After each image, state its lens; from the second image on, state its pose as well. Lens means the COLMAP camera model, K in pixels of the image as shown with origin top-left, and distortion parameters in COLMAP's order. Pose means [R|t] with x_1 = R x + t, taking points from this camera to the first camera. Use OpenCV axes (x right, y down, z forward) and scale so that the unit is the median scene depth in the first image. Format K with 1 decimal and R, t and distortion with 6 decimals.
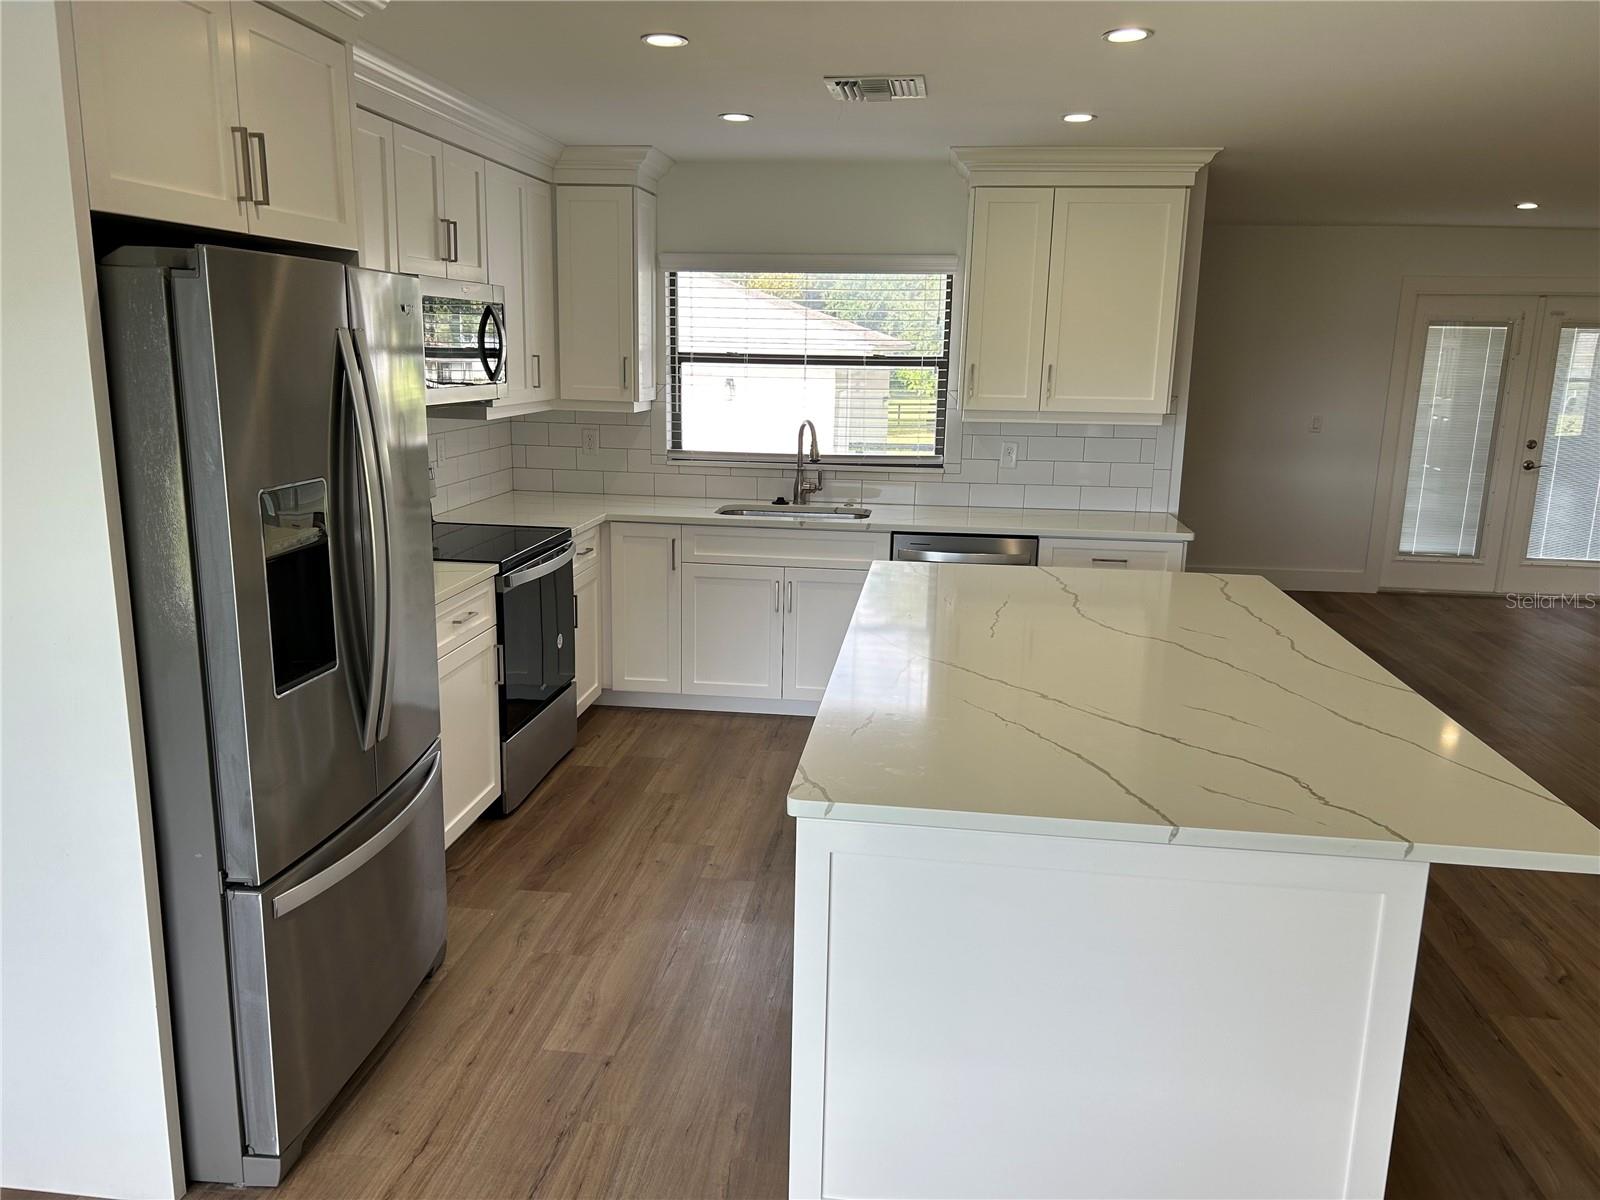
lens RADIAL K [[1203.0, 0, 783.9], [0, 1203.0, 591.5], [0, 0, 1]] dist [0.052583, -0.046321]
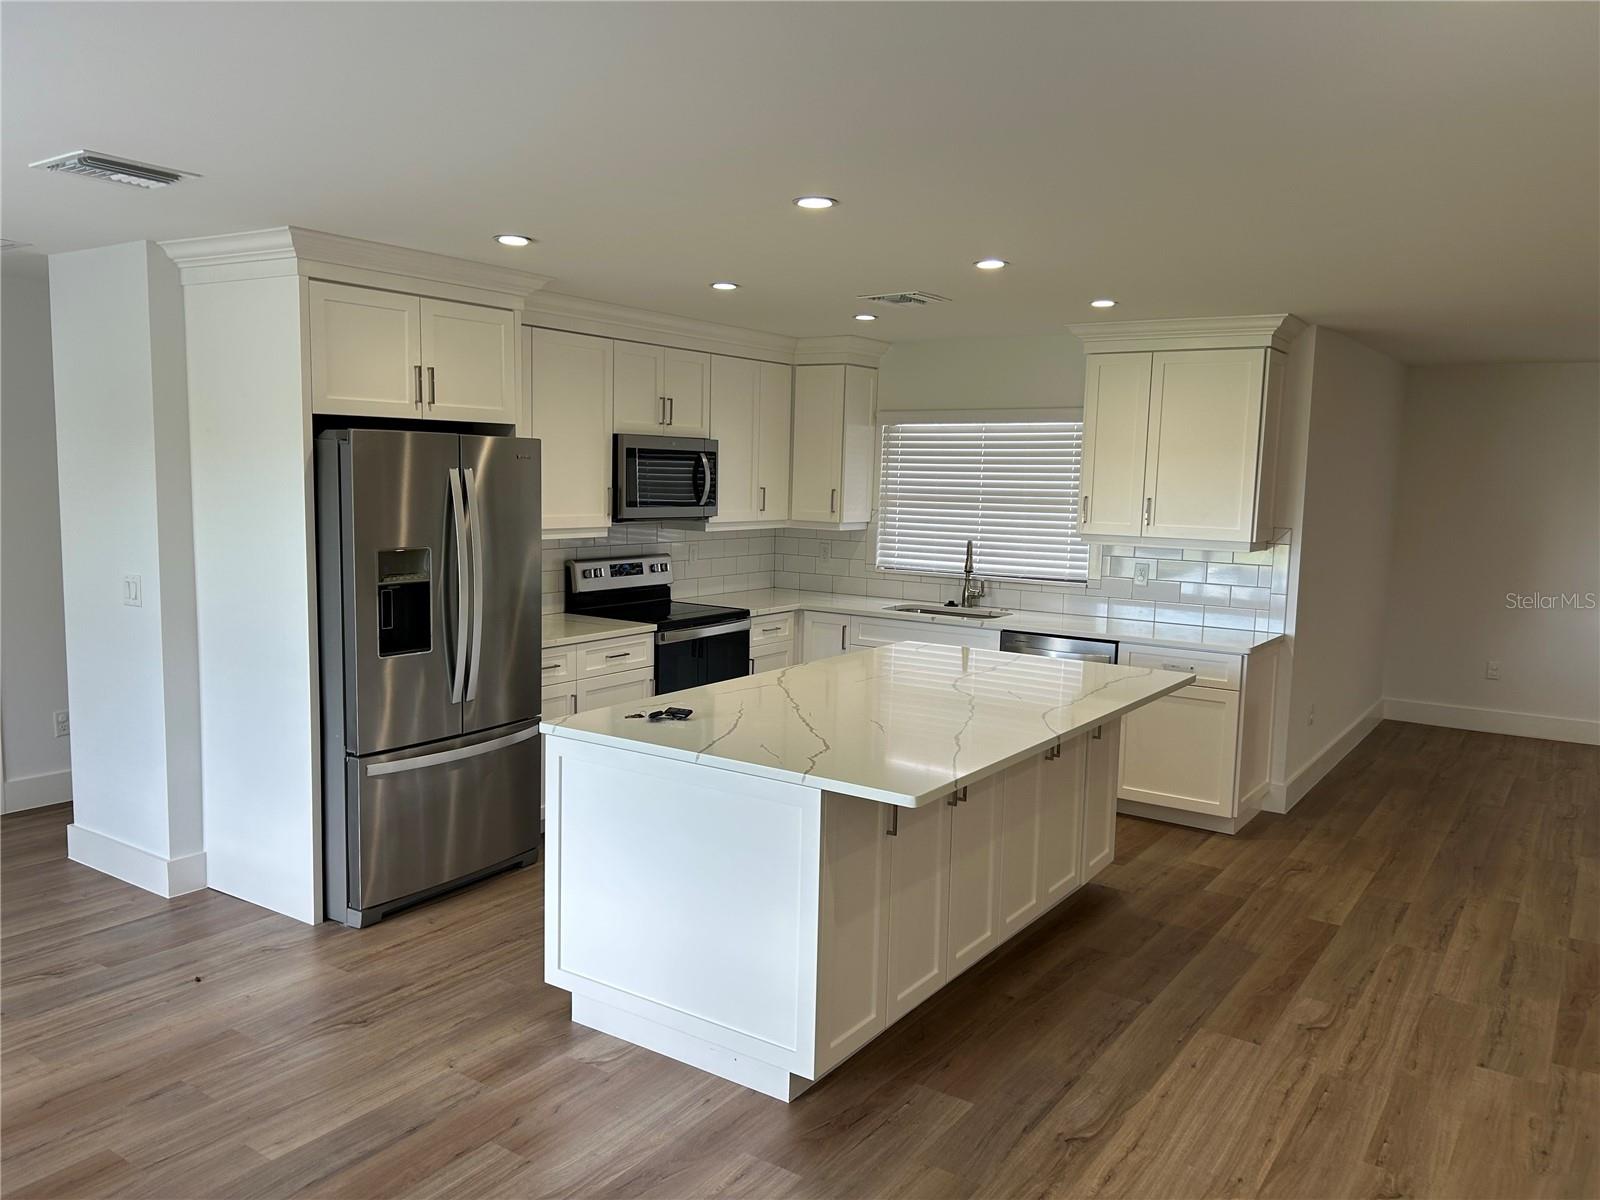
lens RADIAL K [[1203.0, 0, 797.8], [0, 1203.0, 575.9], [0, 0, 1]] dist [0.052583, -0.046321]
pose [[0.889569, 0.041640, -0.454900, 0.479819], [-0.097656, 0.990150, -0.100333, 0.040781], [0.446241, 0.133677, 0.884873, -0.190037]]
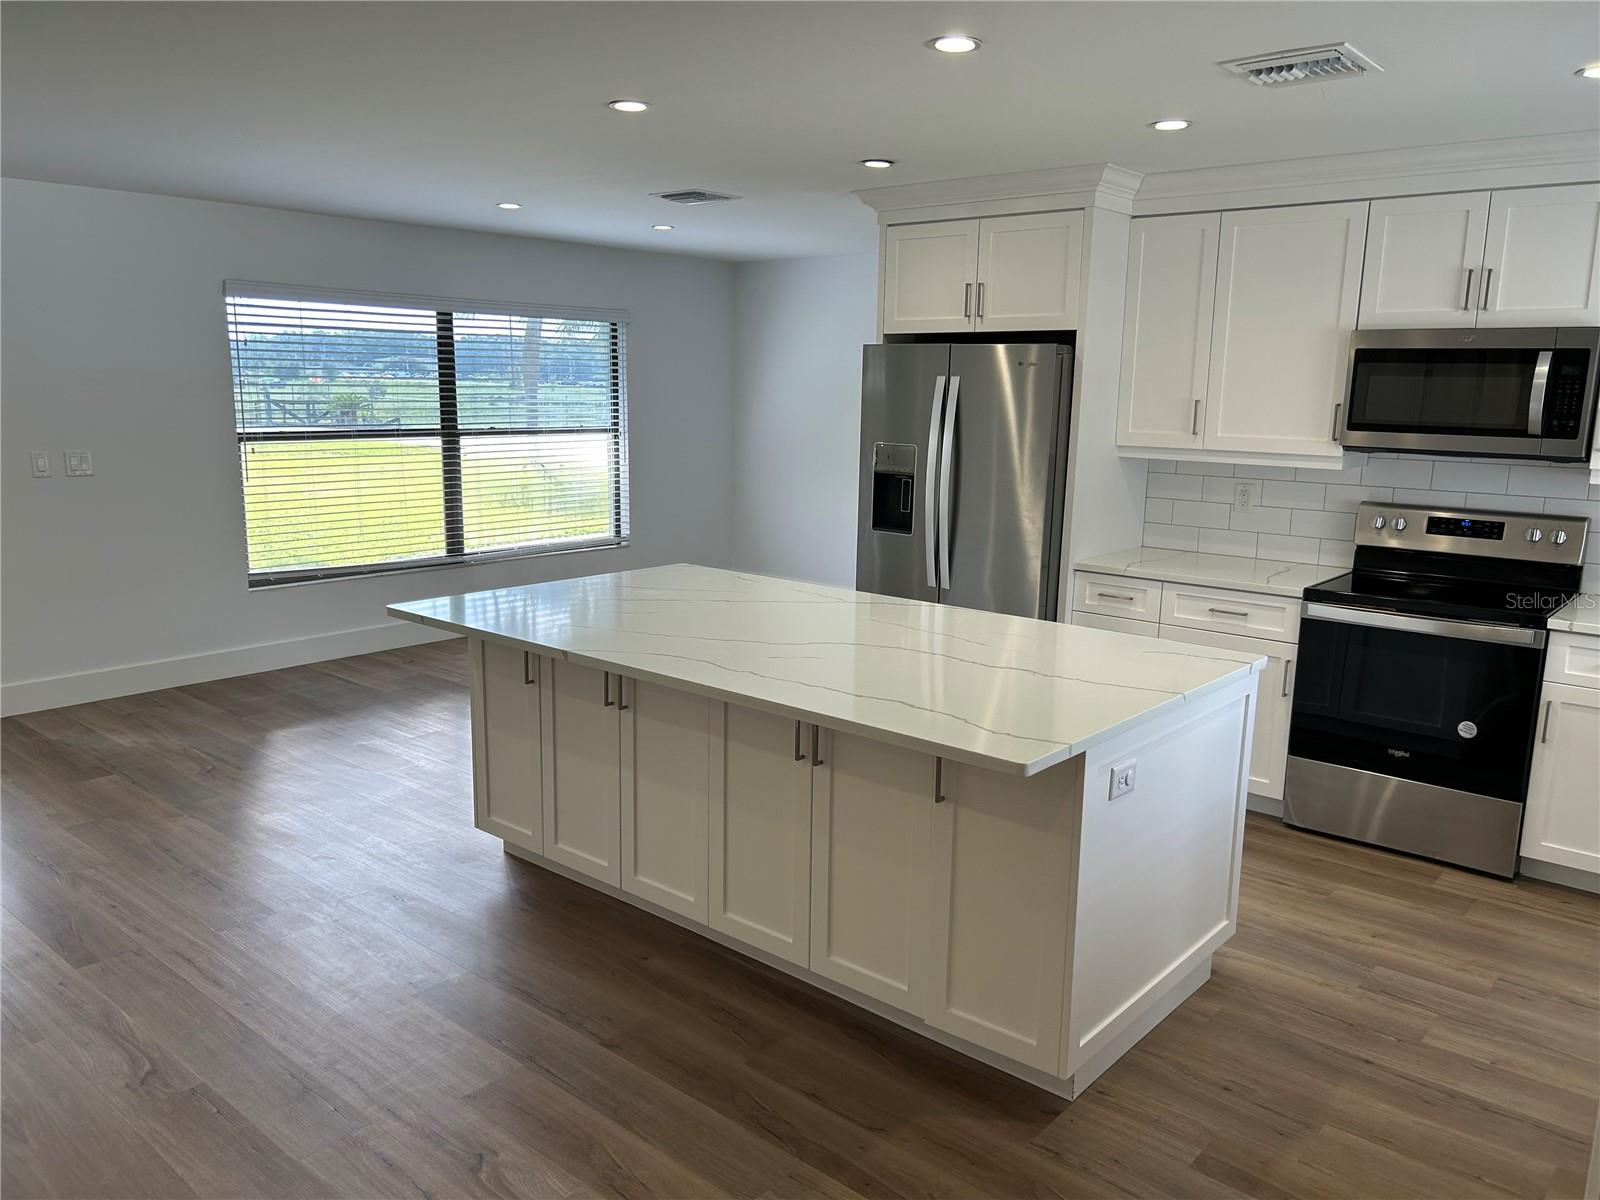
lens RADIAL K [[1203.0, 0, 793.0], [0, 1203.0, 614.3], [0, 0, 1]] dist [0.052583, -0.046321]
pose [[-0.550556, 0.134736, -0.823853, 0.760720], [-0.190919, 0.940411, 0.281383, -0.183463], [0.812673, 0.312207, -0.492026, 0.969955]]
